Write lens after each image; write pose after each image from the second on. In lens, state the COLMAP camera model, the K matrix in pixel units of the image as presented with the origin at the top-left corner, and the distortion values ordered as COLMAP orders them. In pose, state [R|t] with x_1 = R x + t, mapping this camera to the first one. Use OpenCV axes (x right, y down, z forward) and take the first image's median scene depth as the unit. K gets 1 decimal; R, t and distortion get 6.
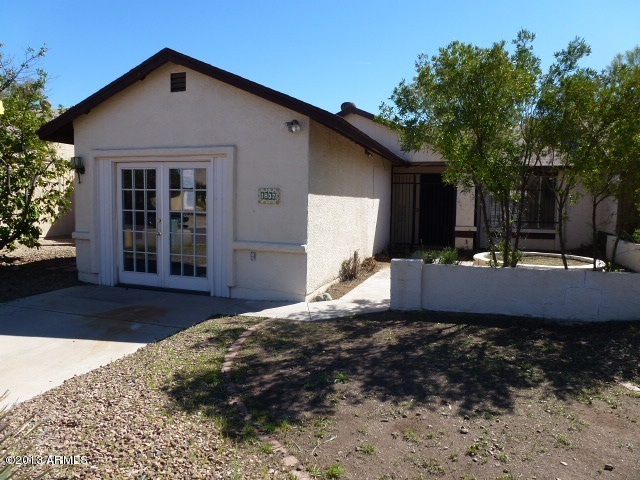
lens RADIAL K [[458.4, 0, 320.0], [0, 458.4, 240.0], [0, 0, 1]] dist [-0.059034, 0.018918]
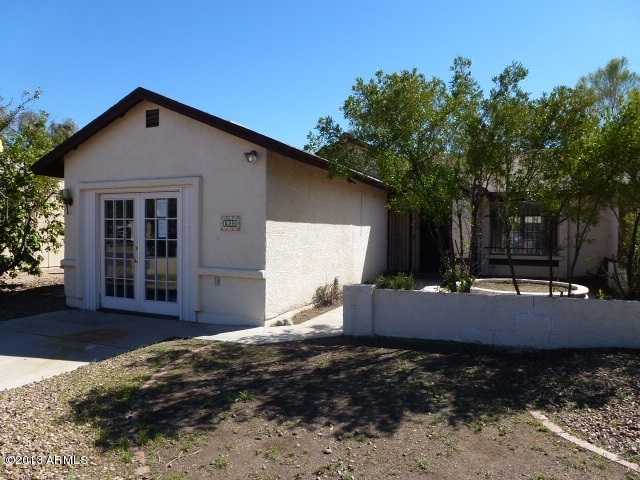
lens RADIAL K [[459.6, 0, 320.0], [0, 459.6, 240.0], [0, 0, 1]] dist [-0.046033, 0.006337]
pose [[0.996258, -0.007709, -0.086088, 0.175519], [0.002065, 0.997853, -0.065461, 0.009558], [0.086407, 0.065038, 0.994135, -0.016251]]
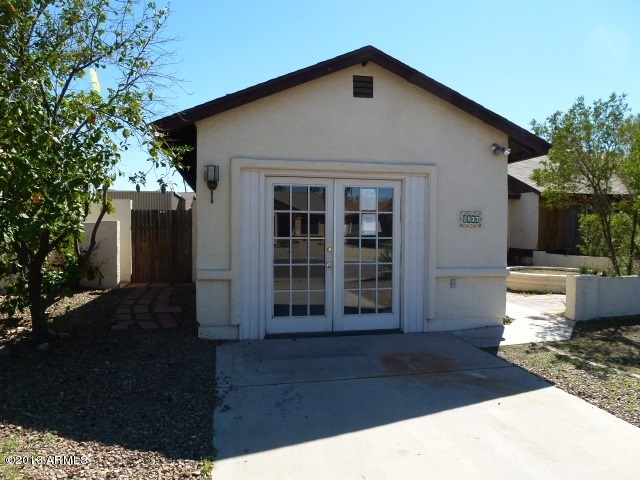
lens RADIAL K [[459.6, 0, 320.0], [0, 459.6, 240.0], [0, 0, 1]] dist [-0.046033, 0.006337]
pose [[0.863652, -0.025206, 0.503459, -0.848236], [0.053511, 0.997690, -0.041845, -0.028579], [-0.501241, 0.063080, 0.863005, 0.323153]]
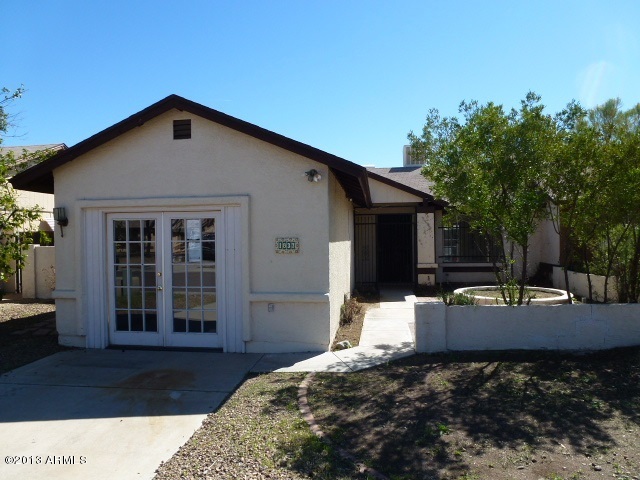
lens RADIAL K [[458.4, 0, 320.0], [0, 458.4, 240.0], [0, 0, 1]] dist [-0.059034, 0.018918]
pose [[0.980169, -0.031290, 0.195678, -0.229090], [0.046606, 0.996156, -0.074164, -0.030829], [-0.192606, 0.081814, 0.977860, 0.021616]]
